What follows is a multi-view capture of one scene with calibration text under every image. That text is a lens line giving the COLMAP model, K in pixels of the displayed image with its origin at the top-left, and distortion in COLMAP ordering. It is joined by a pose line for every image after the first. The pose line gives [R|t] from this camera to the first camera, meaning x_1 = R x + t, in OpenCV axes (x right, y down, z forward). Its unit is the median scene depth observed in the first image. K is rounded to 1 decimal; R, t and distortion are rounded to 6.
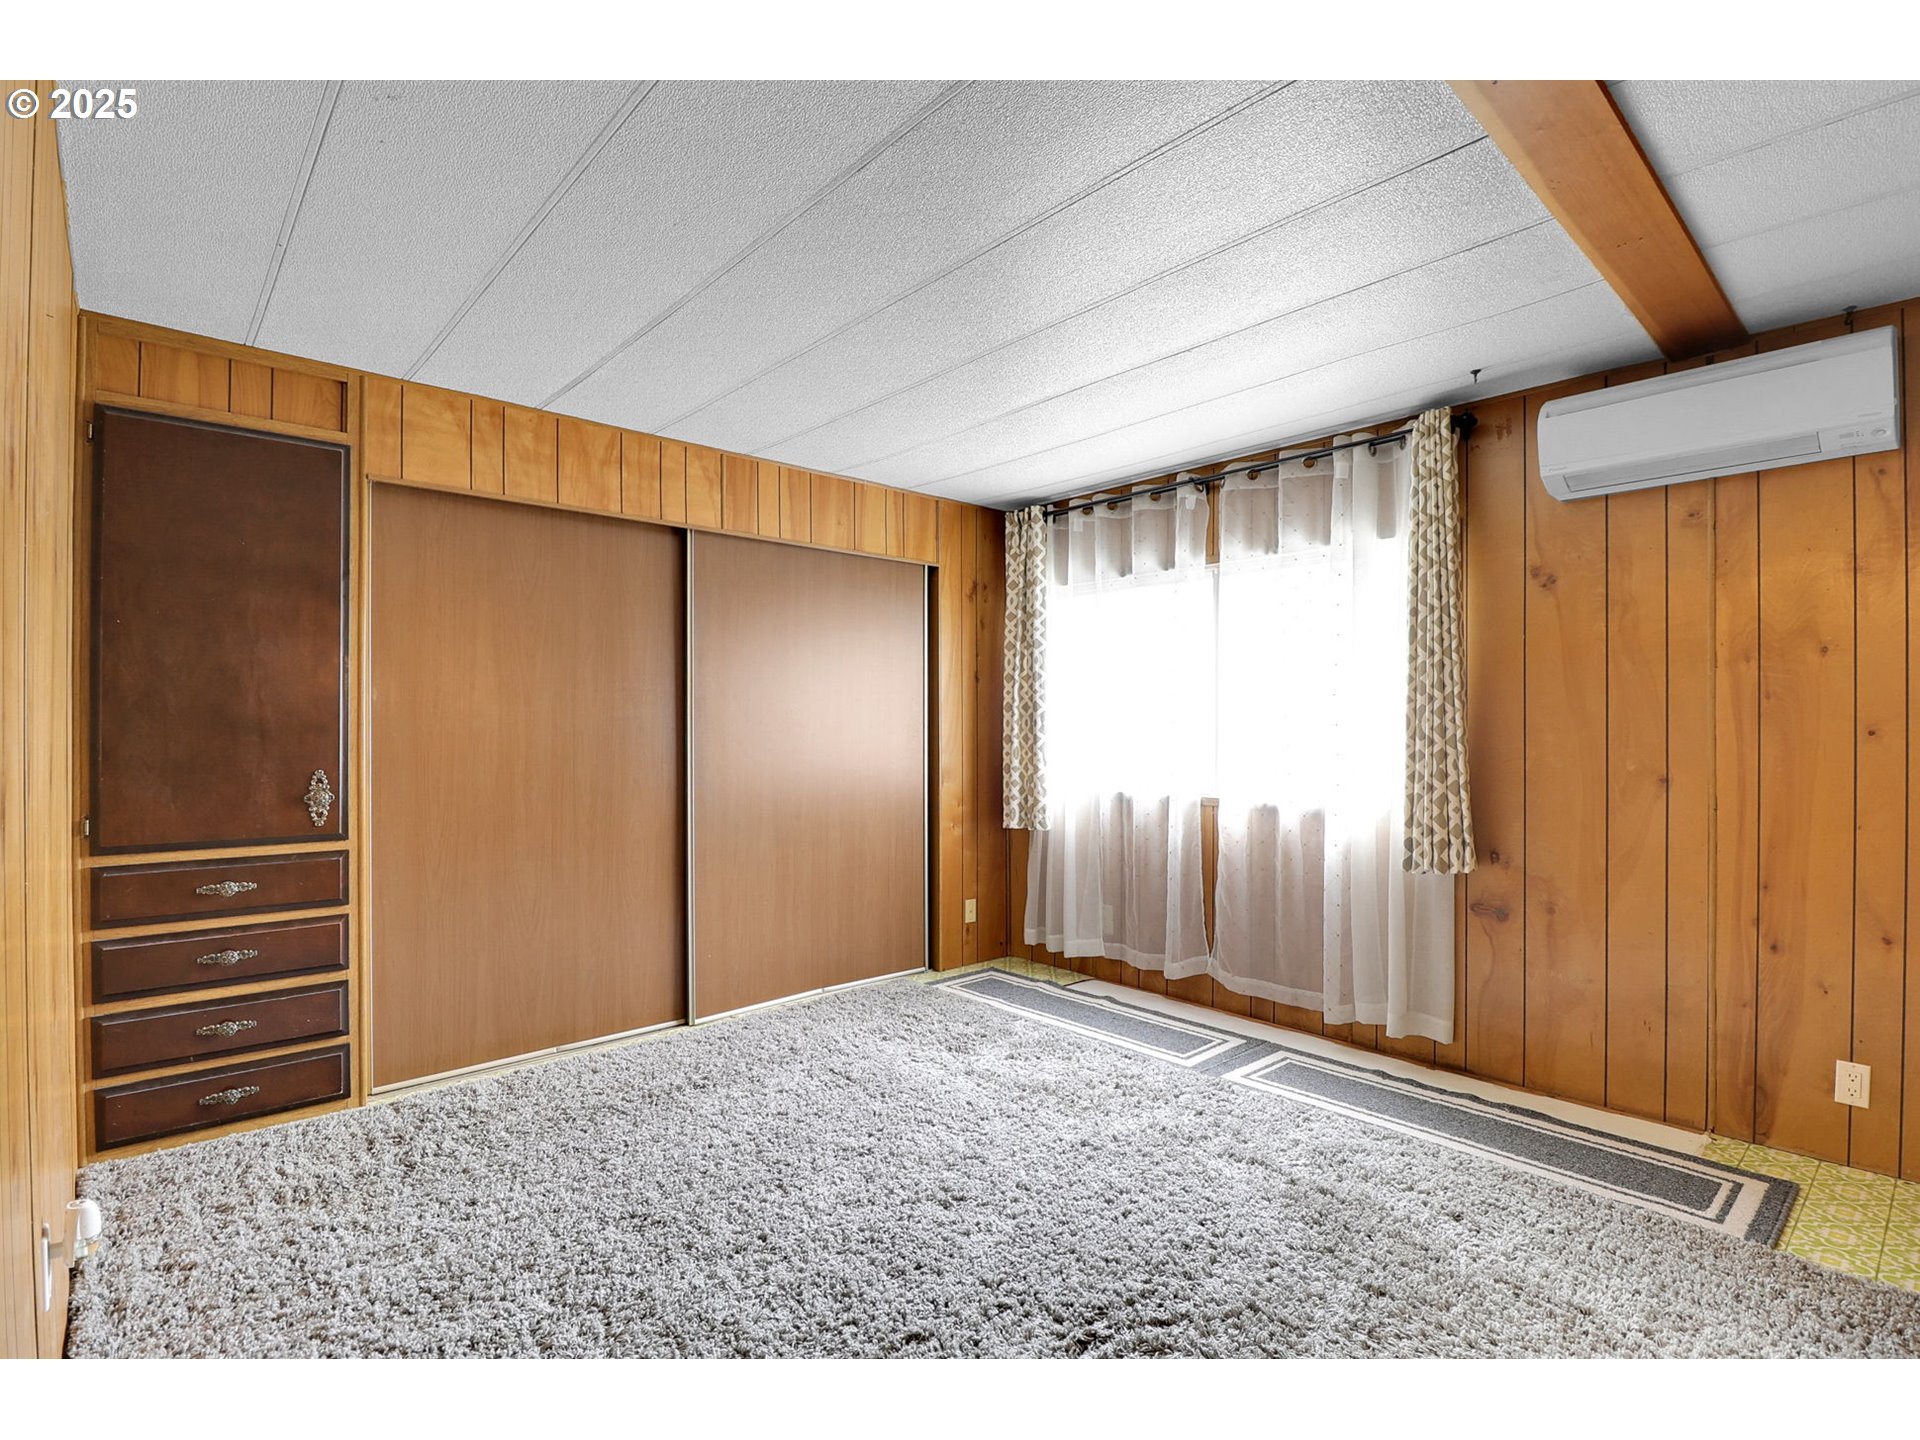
lens RADIAL K [[1033.1, 0, 959.8], [0, 1033.1, 694.2], [0, 0, 1]] dist [0.003473, -0.014429]
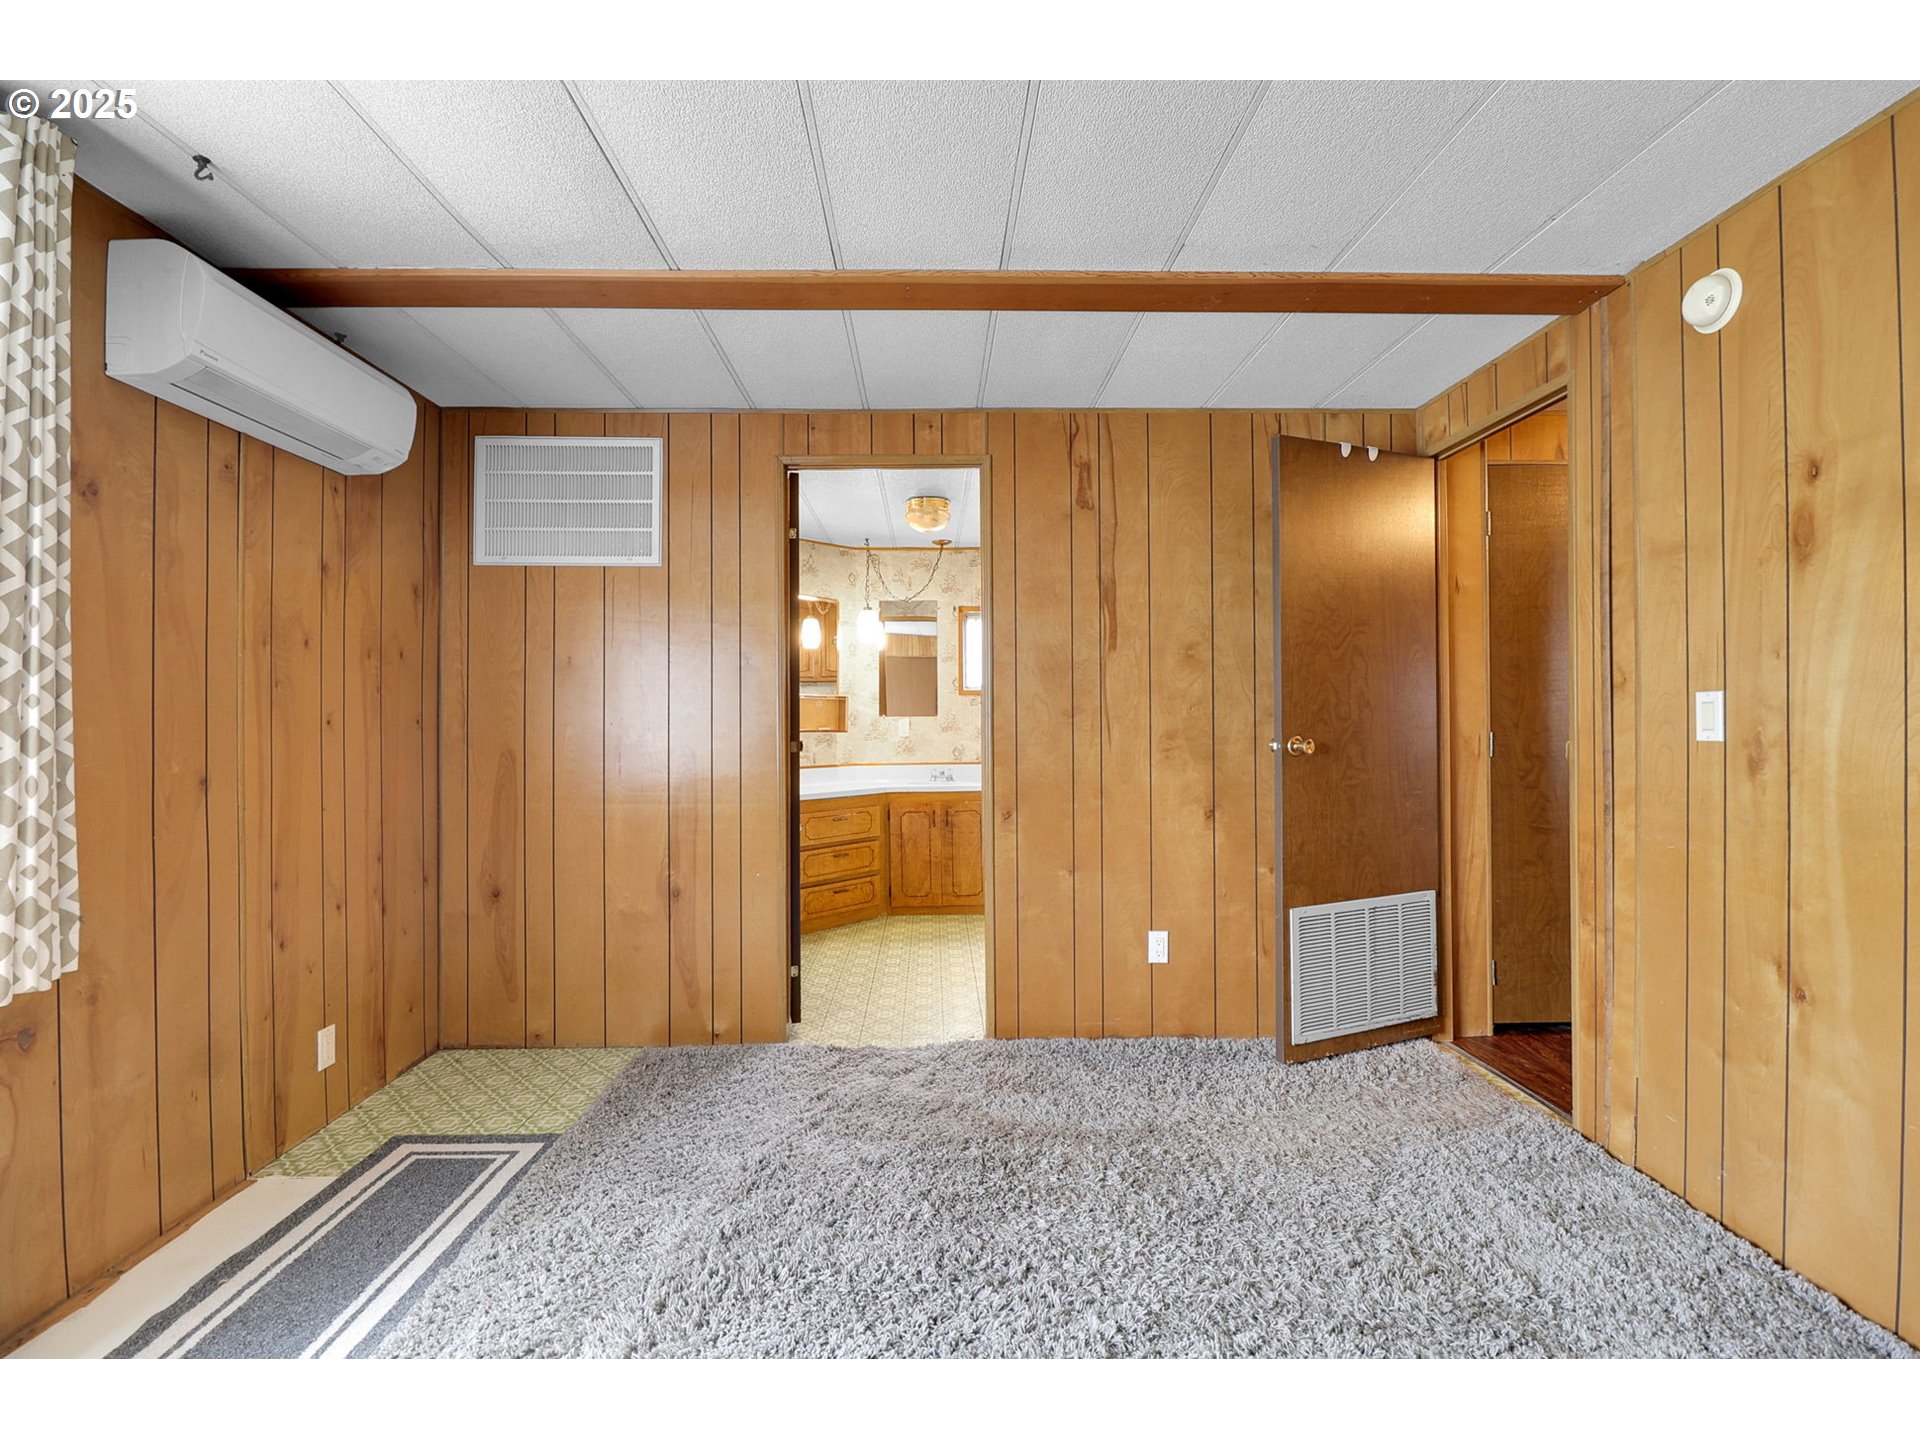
lens RADIAL K [[839.5, 0, 960.0], [0, 839.5, 720.0], [0, 0, 1]] dist [0.000311, -0.011655]
pose [[-0.738058, 0.005187, 0.674717, -0.206355], [-0.010054, 0.999775, -0.018683, 0.042914], [-0.674662, -0.020573, -0.737840, 1.148552]]
